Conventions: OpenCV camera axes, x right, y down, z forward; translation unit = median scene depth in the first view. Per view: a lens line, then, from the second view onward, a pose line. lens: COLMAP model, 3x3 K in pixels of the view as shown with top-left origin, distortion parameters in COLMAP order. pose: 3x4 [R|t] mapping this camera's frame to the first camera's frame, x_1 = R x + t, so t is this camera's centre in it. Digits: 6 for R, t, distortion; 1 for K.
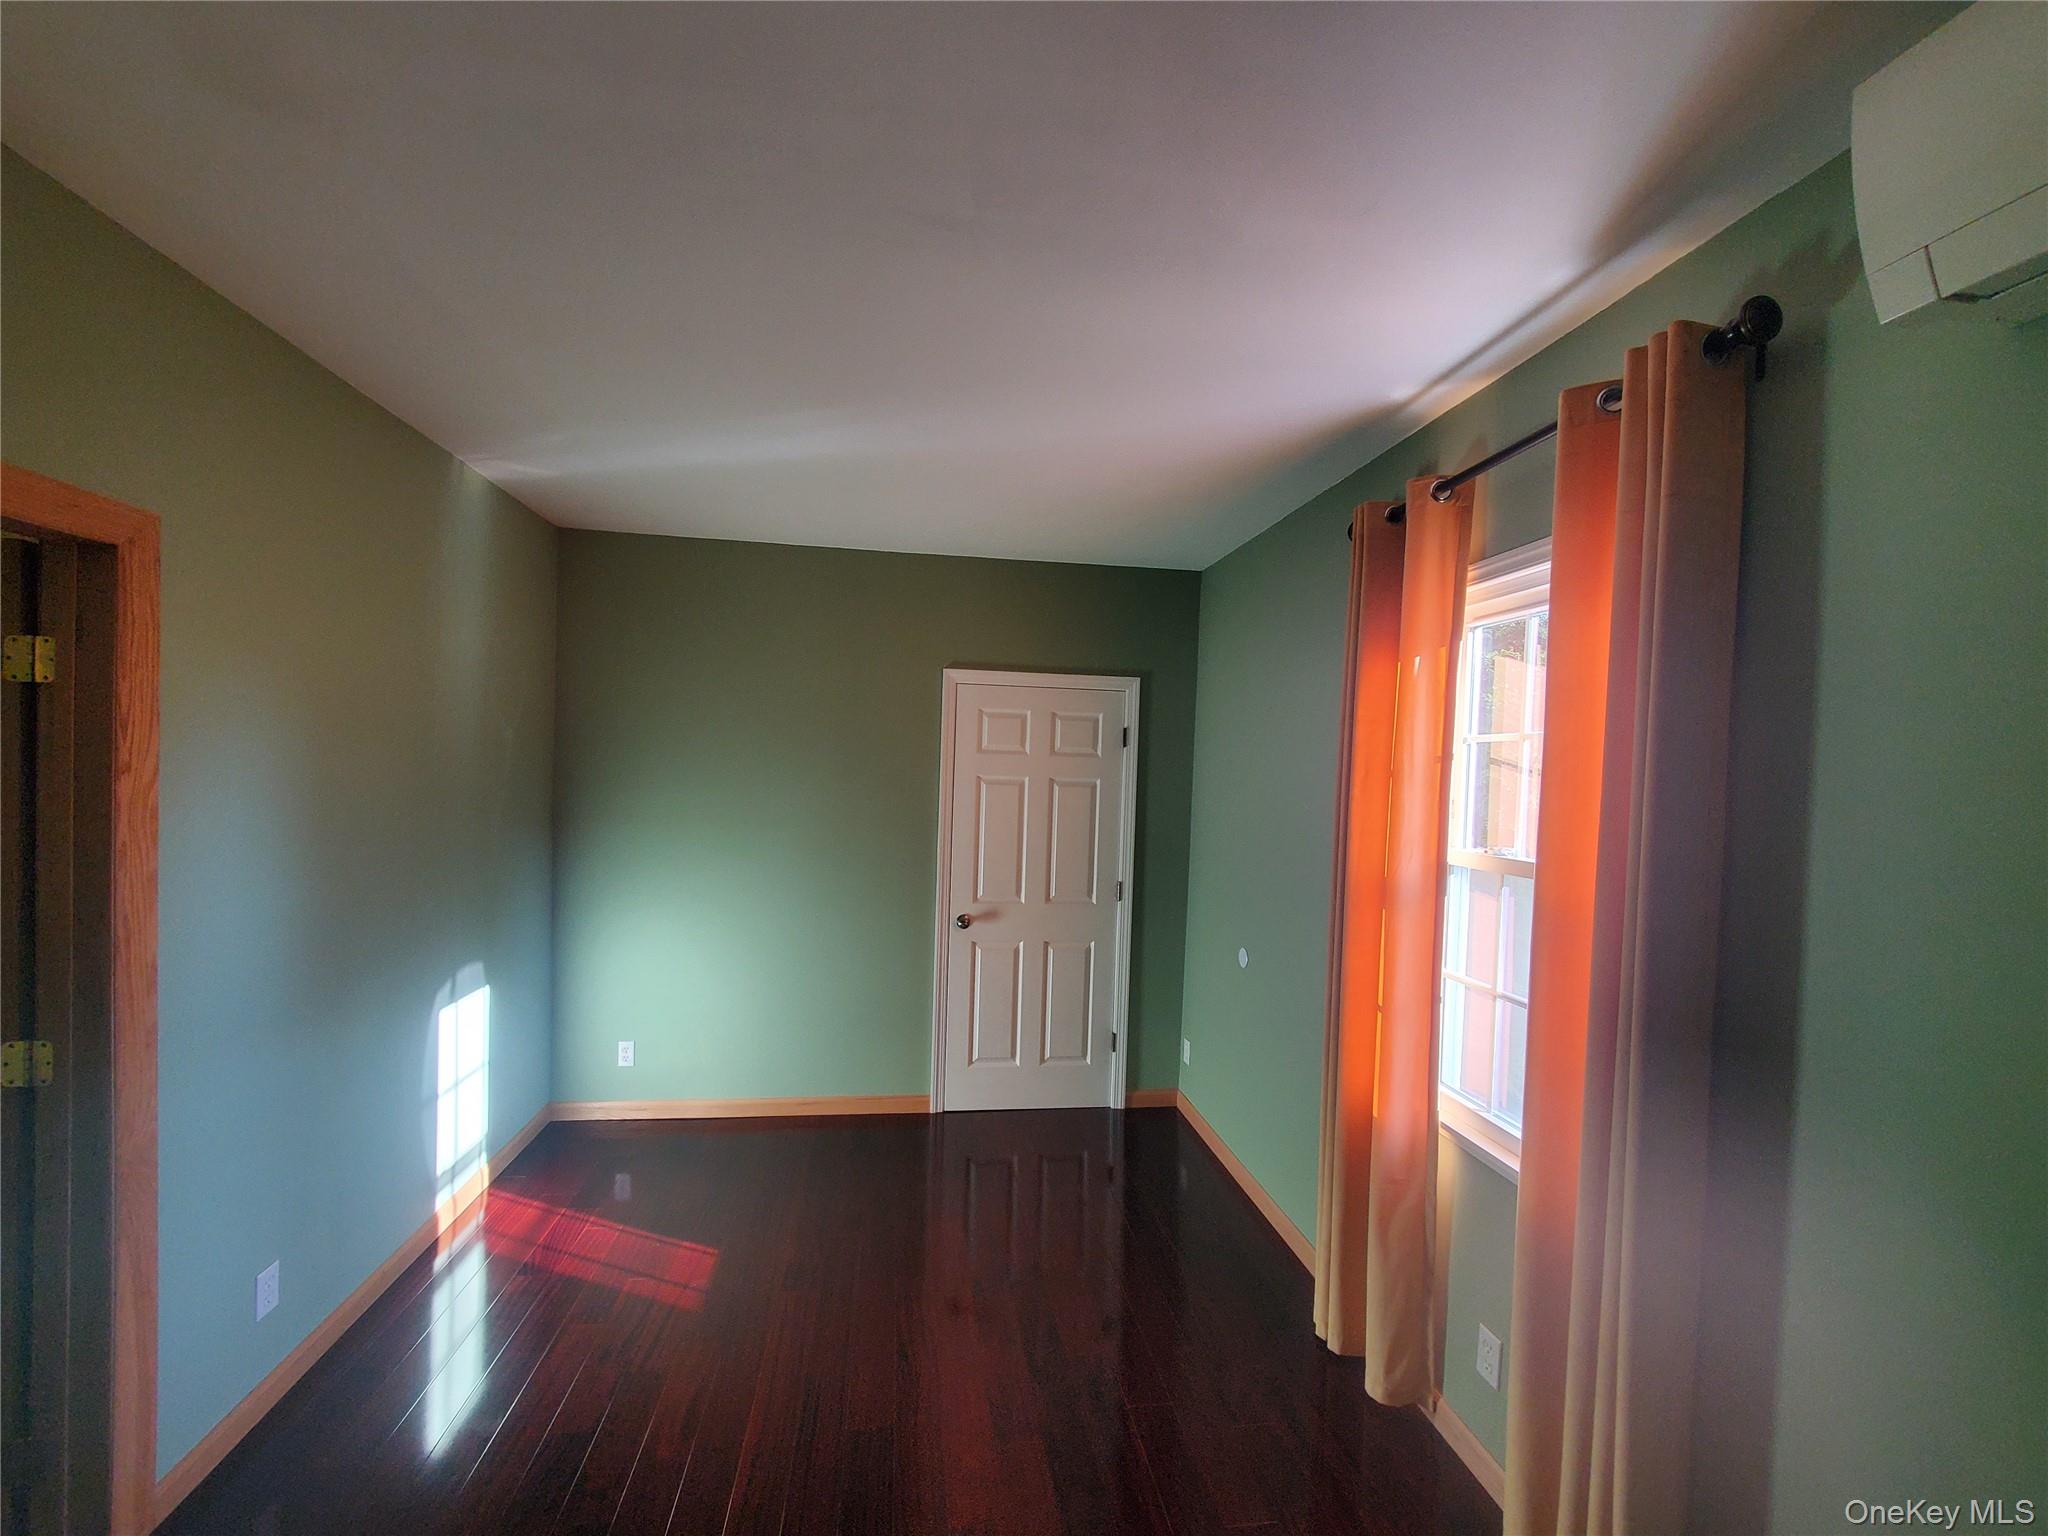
lens RADIAL K [[805.0, 0, 1016.4], [0, 805.0, 780.8], [0, 0, 1]] dist [-0.000681, 0.000007]
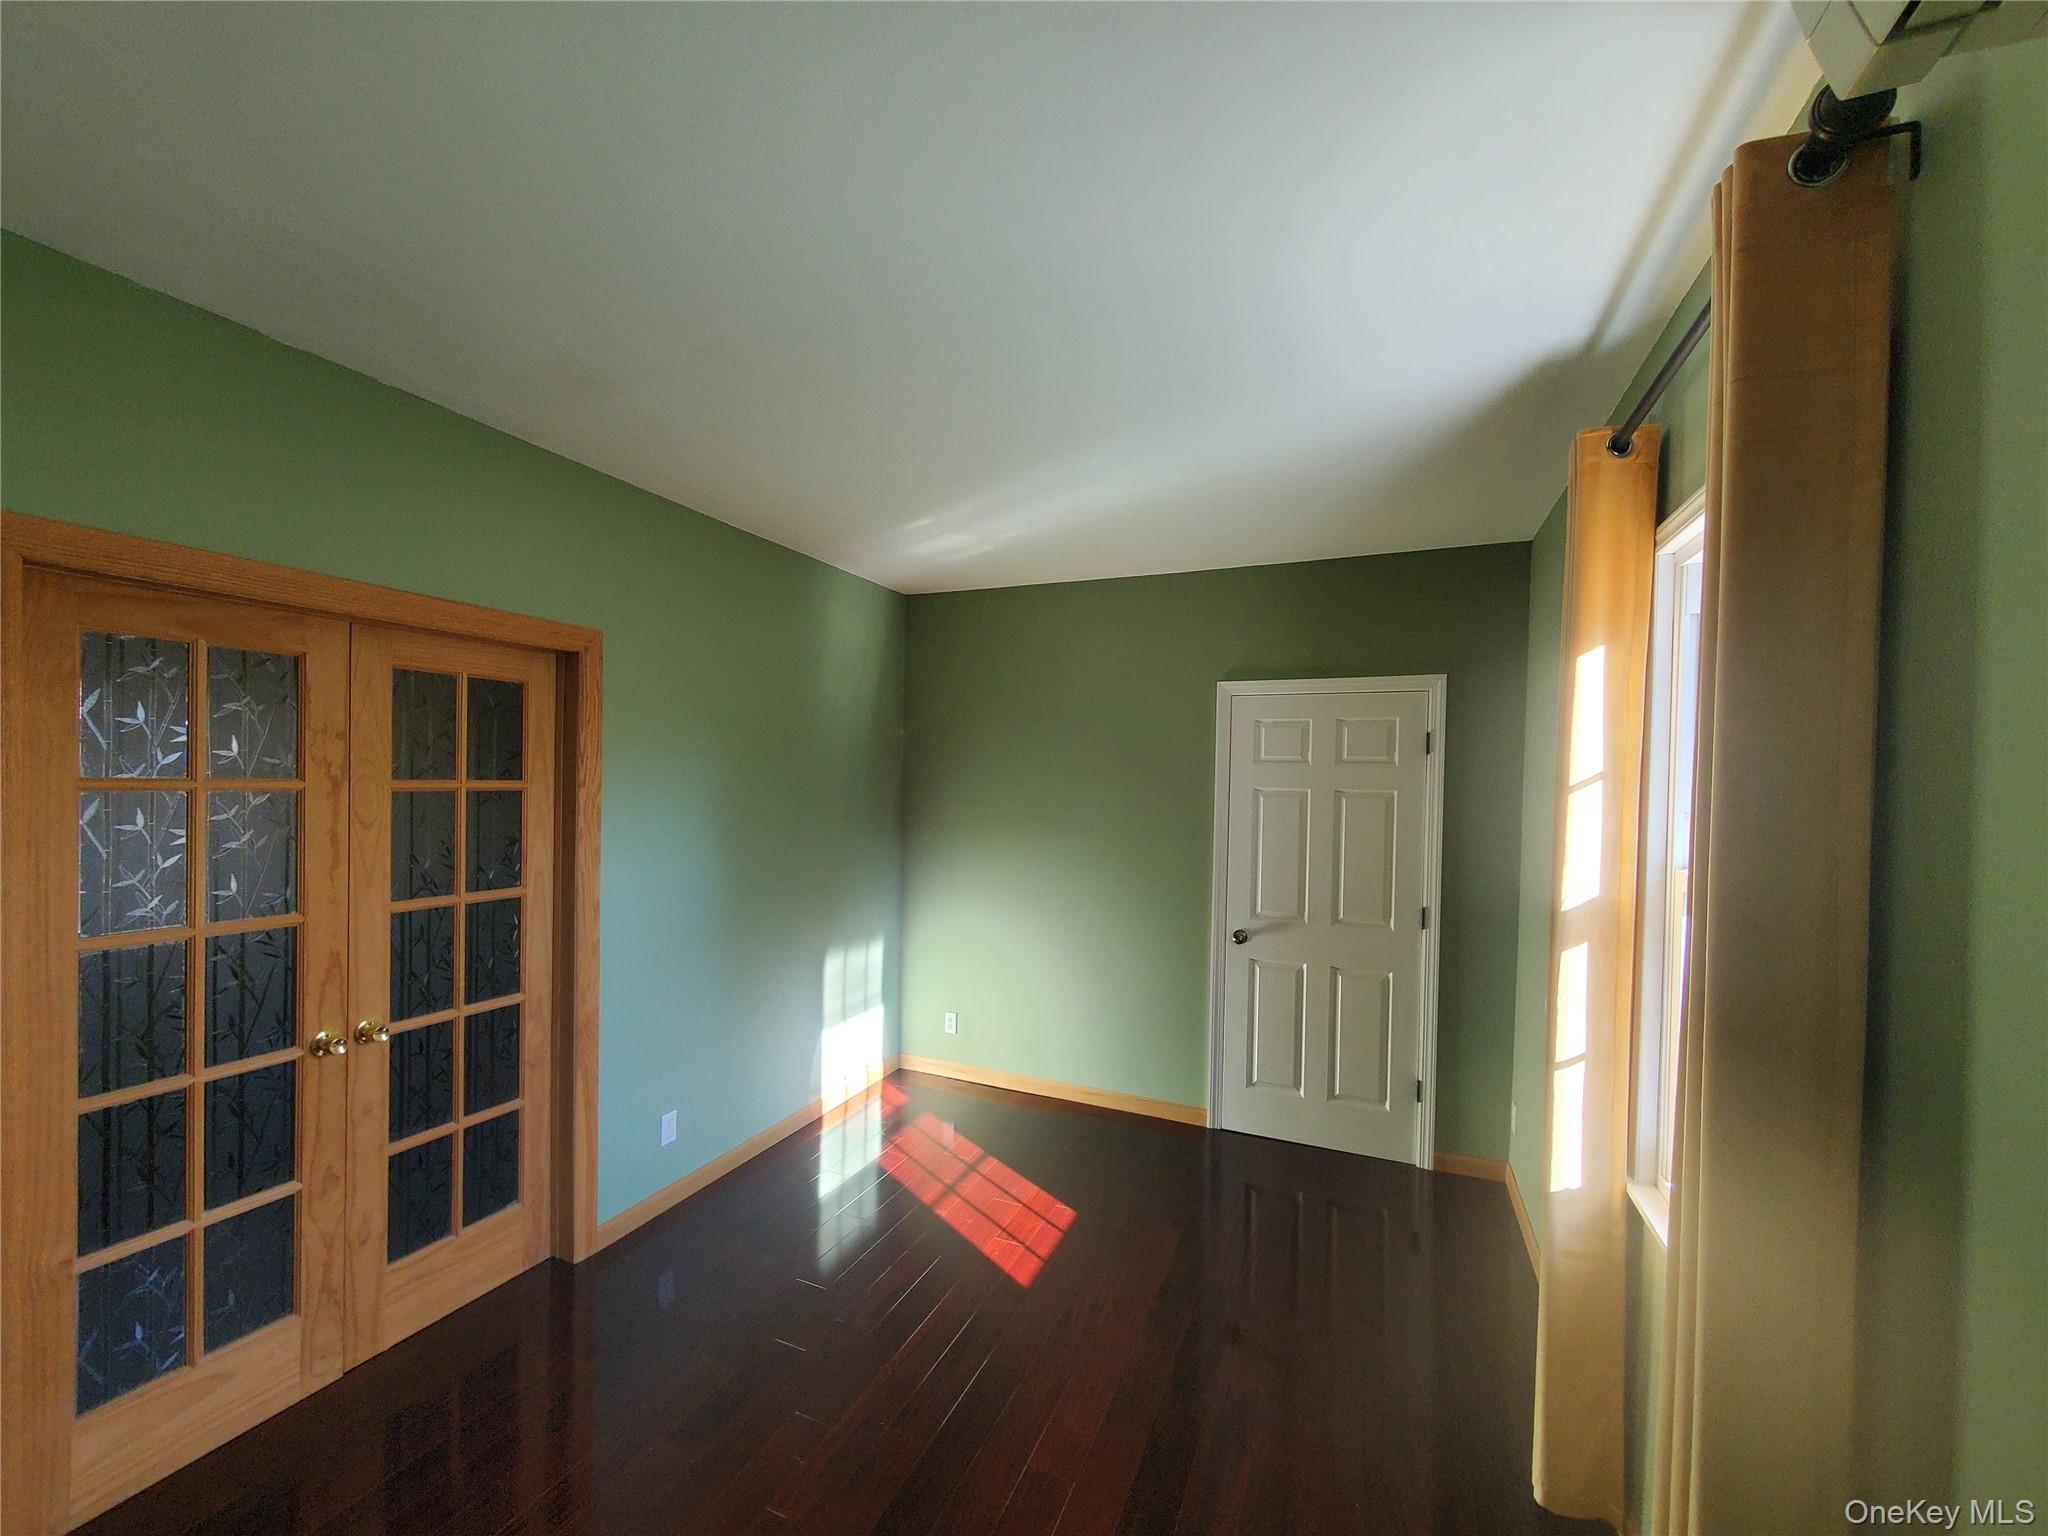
lens RADIAL K [[805.0, 0, 1005.7], [0, 805.0, 778.4], [0, 0, 1]] dist [-0.000681, 0.000007]
pose [[0.854562, -0.017203, -0.519064, 0.202178], [0.002615, 0.999581, -0.028823, 0.009283], [0.519342, 0.023274, 0.854249, 0.009092]]
